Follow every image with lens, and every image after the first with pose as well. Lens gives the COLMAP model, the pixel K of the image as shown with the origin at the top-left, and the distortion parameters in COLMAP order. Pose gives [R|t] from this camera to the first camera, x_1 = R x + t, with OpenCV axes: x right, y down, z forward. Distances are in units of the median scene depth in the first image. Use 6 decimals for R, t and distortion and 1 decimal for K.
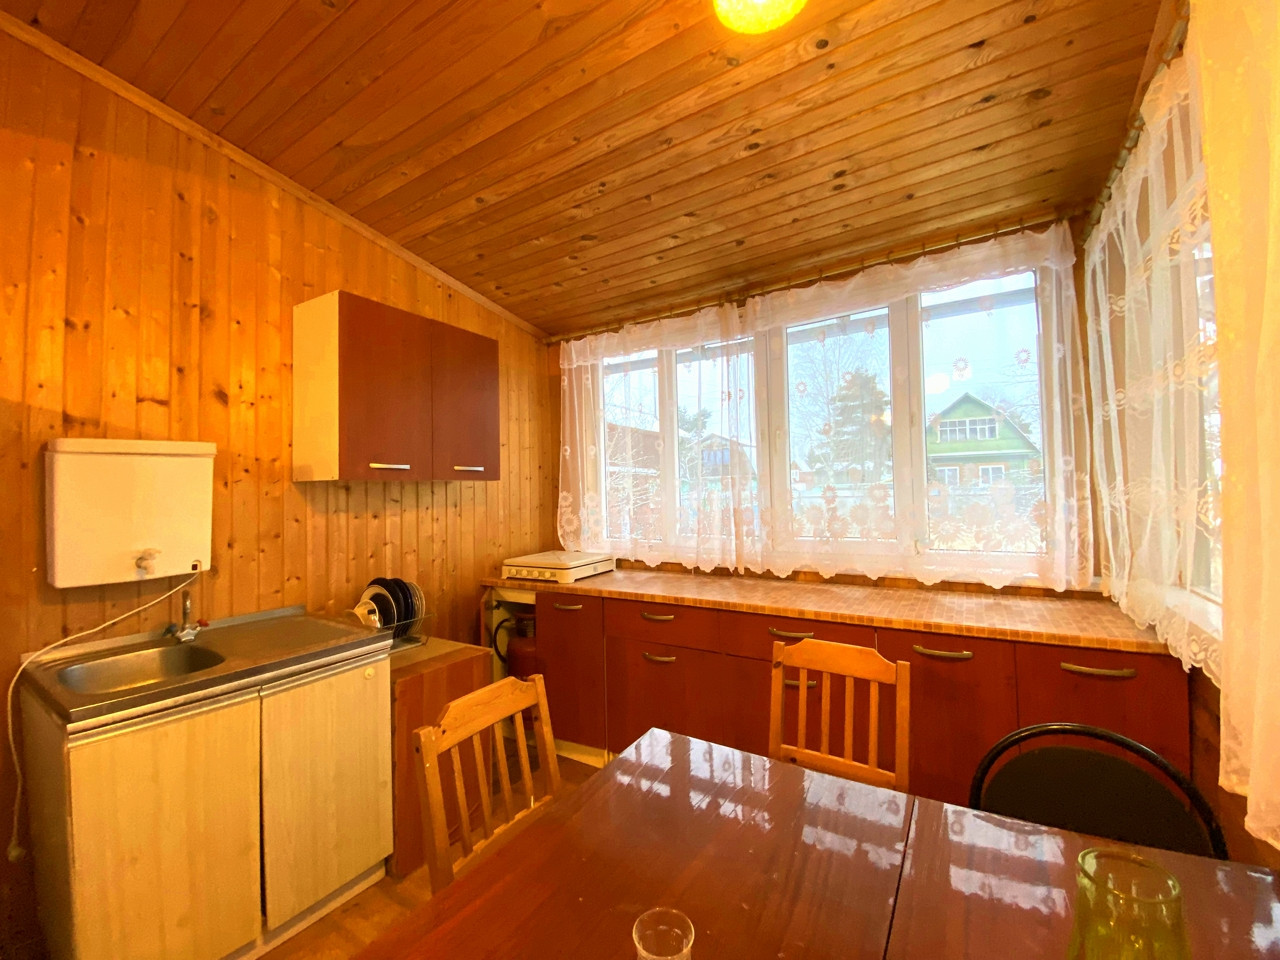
lens RADIAL K [[514.3, 0, 634.9], [0, 514.3, 477.3], [0, 0, 1]] dist [0.004012, -0.011324]
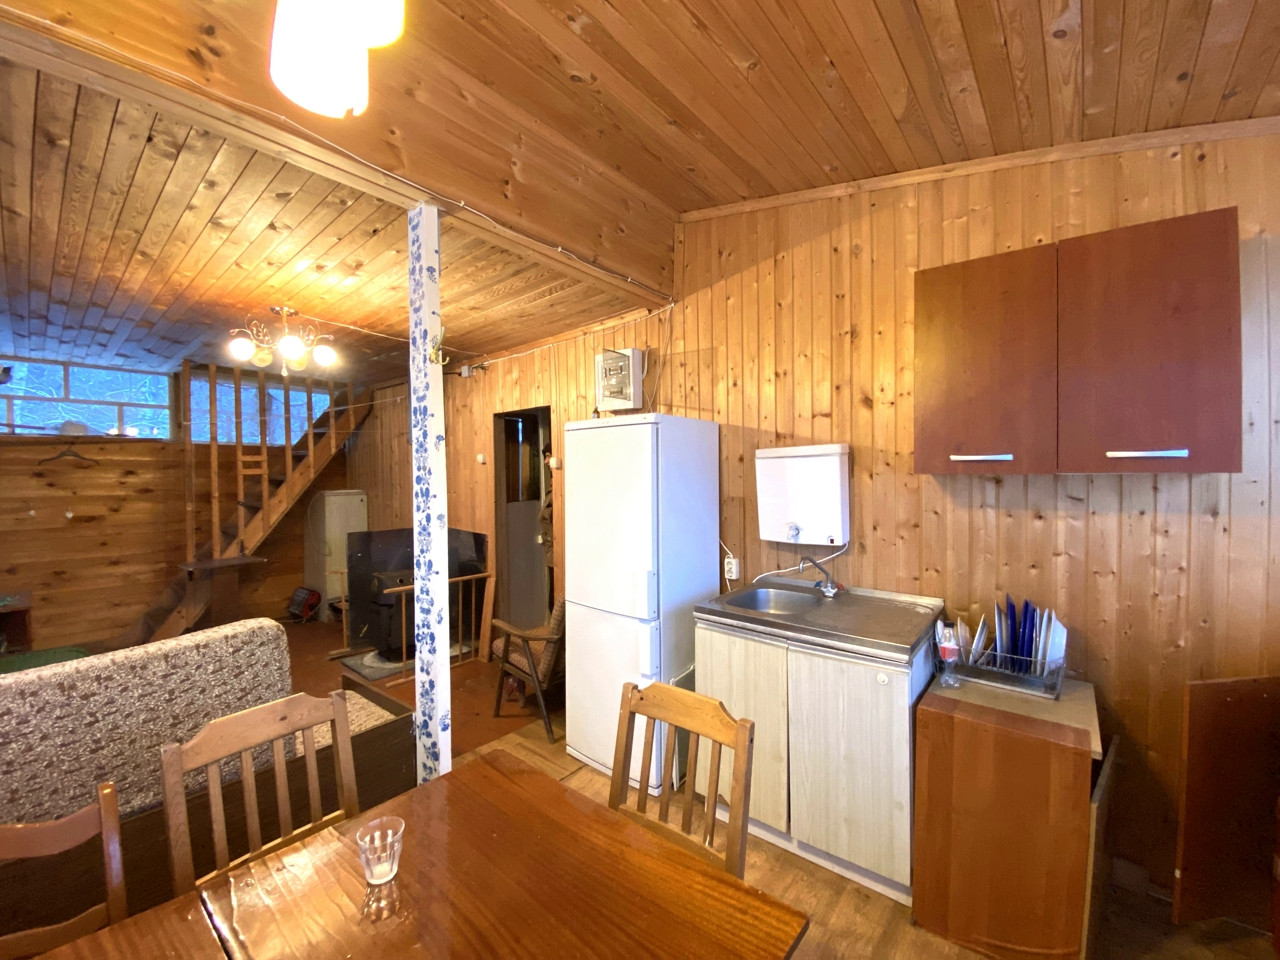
lens RADIAL K [[514.3, 0, 638.4], [0, 514.3, 477.7], [0, 0, 1]] dist [0.004012, -0.011324]
pose [[-0.105659, 0.027677, -0.994017, 0.432923], [0.033436, 0.999146, 0.024266, -0.029913], [0.993840, -0.030672, -0.106494, 0.602222]]
